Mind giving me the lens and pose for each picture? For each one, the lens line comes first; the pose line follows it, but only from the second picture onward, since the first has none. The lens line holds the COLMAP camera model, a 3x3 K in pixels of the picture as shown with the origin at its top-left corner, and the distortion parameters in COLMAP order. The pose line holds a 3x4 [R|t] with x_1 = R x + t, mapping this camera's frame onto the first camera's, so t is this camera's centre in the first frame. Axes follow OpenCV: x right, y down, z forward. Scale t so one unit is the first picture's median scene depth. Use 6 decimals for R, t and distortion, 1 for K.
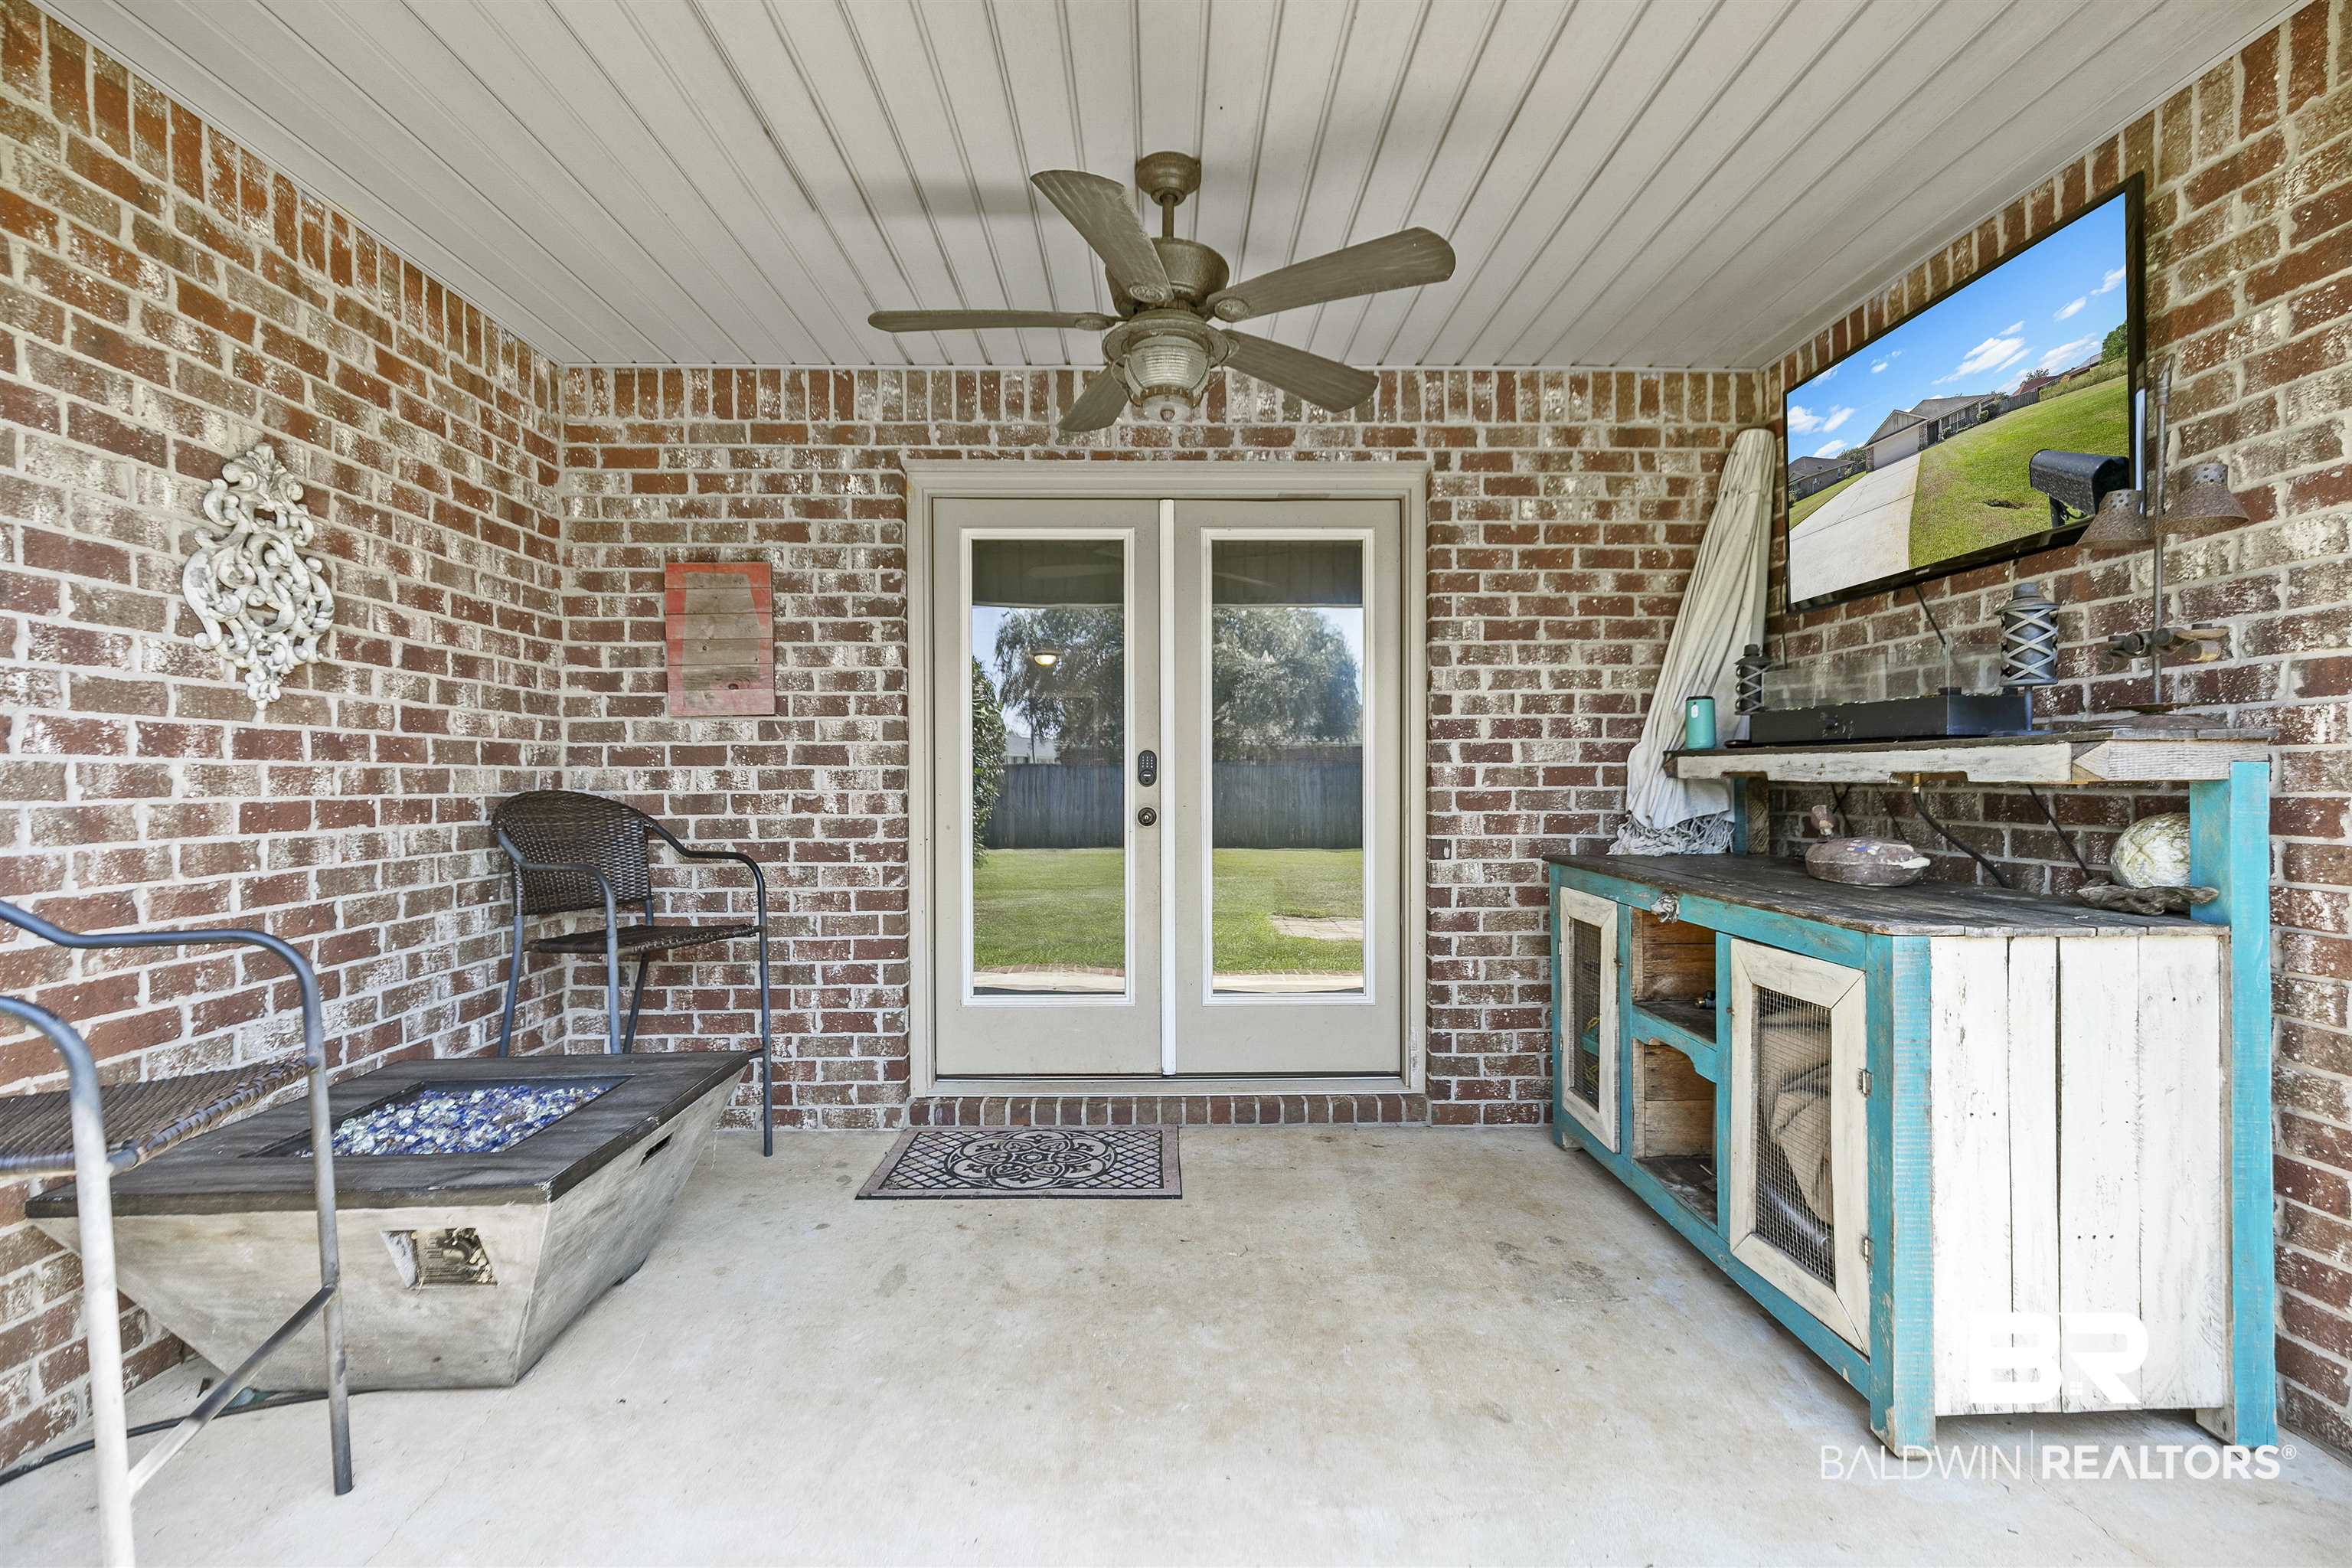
lens RADIAL K [[1064.9, 0, 1178.5], [0, 1064.9, 782.3], [0, 0, 1]] dist [0.010806, -0.001809]
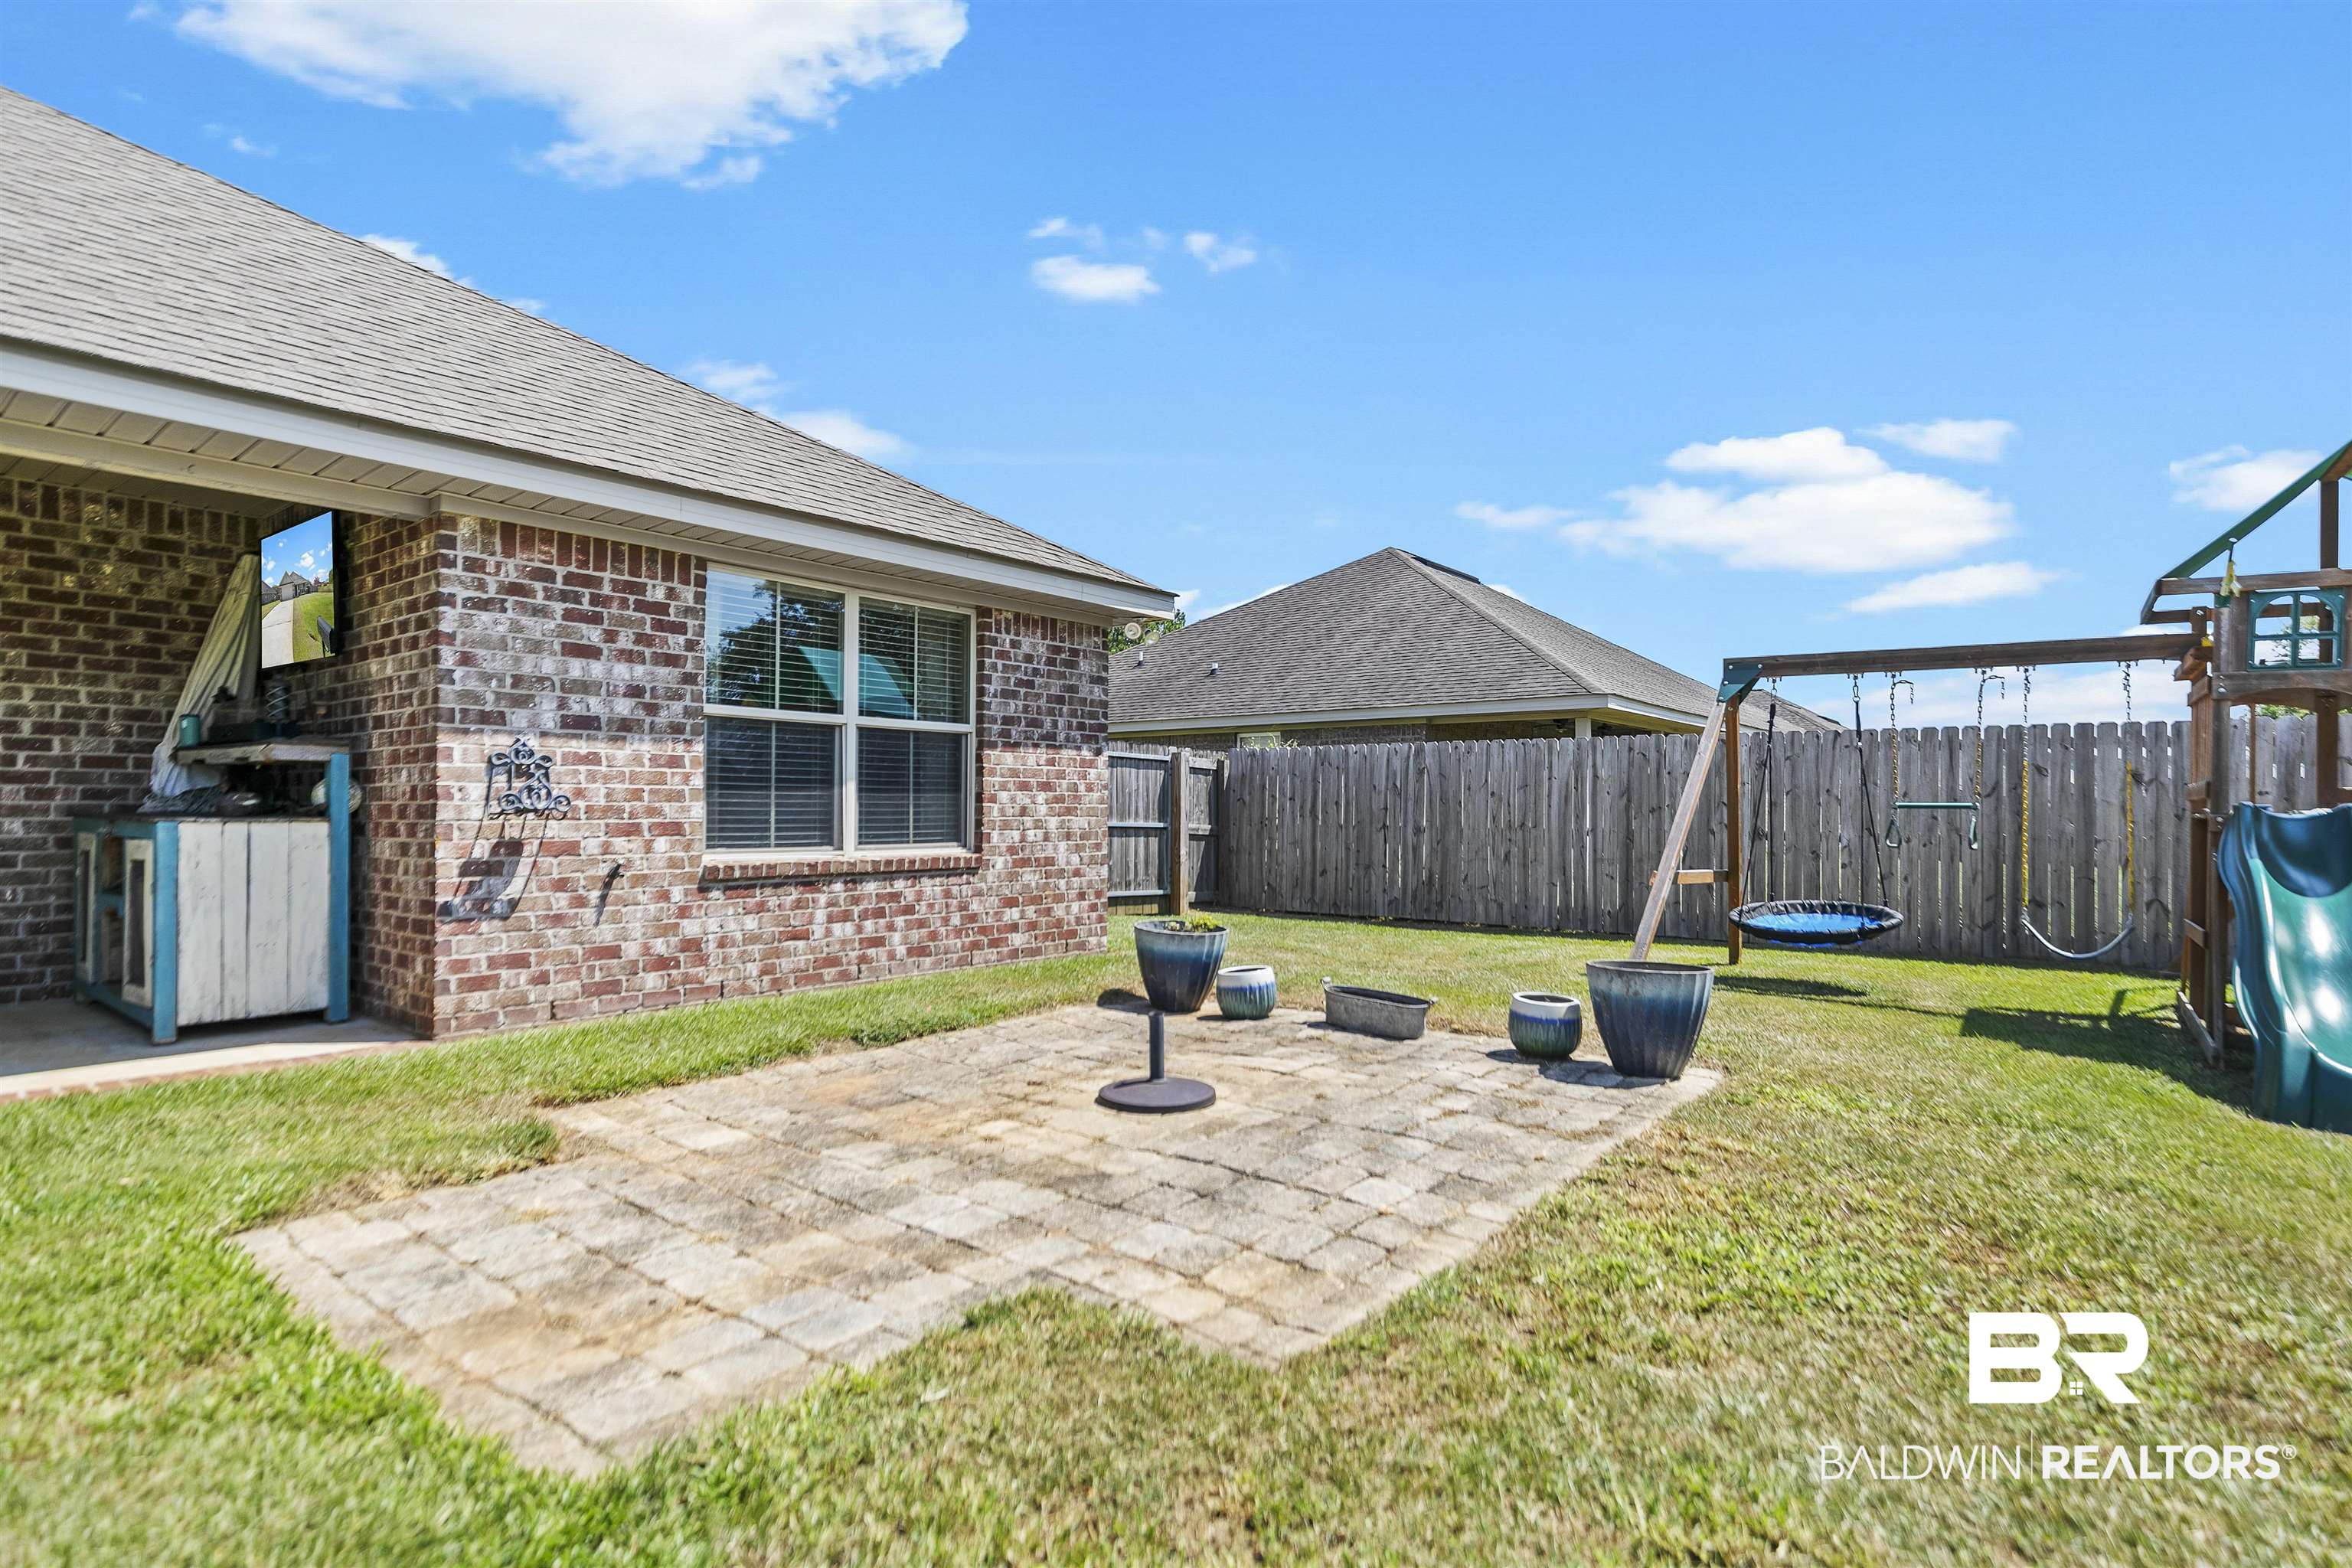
lens RADIAL K [[1213.6, 0, 1194.9], [0, 1213.6, 787.4], [0, 0, 1]] dist [0.002432, -0.000375]
pose [[0.645237, 0.018682, 0.763754, 0.052262], [-0.003869, 0.999768, -0.021186, 0.059942], [-0.763972, 0.010715, 0.645160, -1.275859]]
